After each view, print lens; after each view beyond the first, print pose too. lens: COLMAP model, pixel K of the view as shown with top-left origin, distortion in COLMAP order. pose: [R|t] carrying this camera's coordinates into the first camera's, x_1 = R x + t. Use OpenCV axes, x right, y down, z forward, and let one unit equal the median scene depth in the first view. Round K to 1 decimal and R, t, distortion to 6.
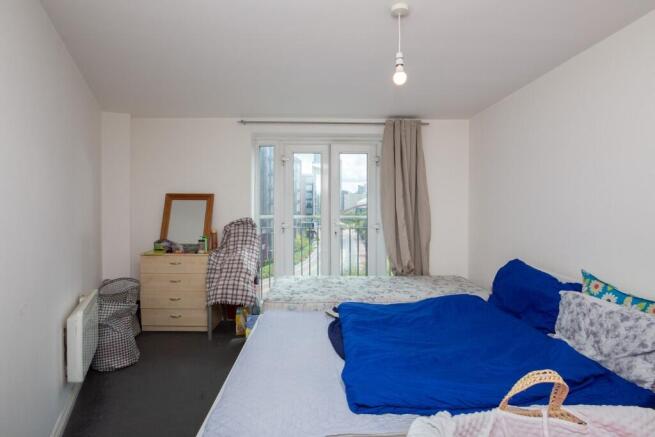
lens RADIAL K [[329.0, 0, 328.2], [0, 329.0, 211.0], [0, 0, 1]] dist [-0.020055, -0.005605]
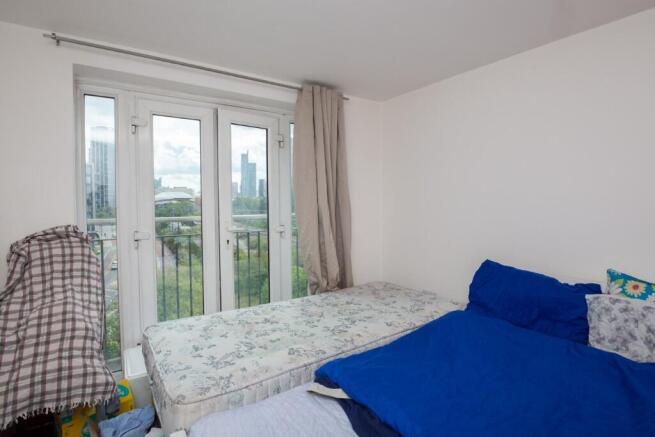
lens RADIAL K [[329.0, 0, 328.2], [0, 329.0, 211.0], [0, 0, 1]] dist [-0.020055, -0.005605]
pose [[0.832646, -0.021970, 0.553369, -0.210059], [0.014761, 0.999738, 0.017481, -0.005717], [-0.553609, -0.006388, 0.832753, 0.388761]]
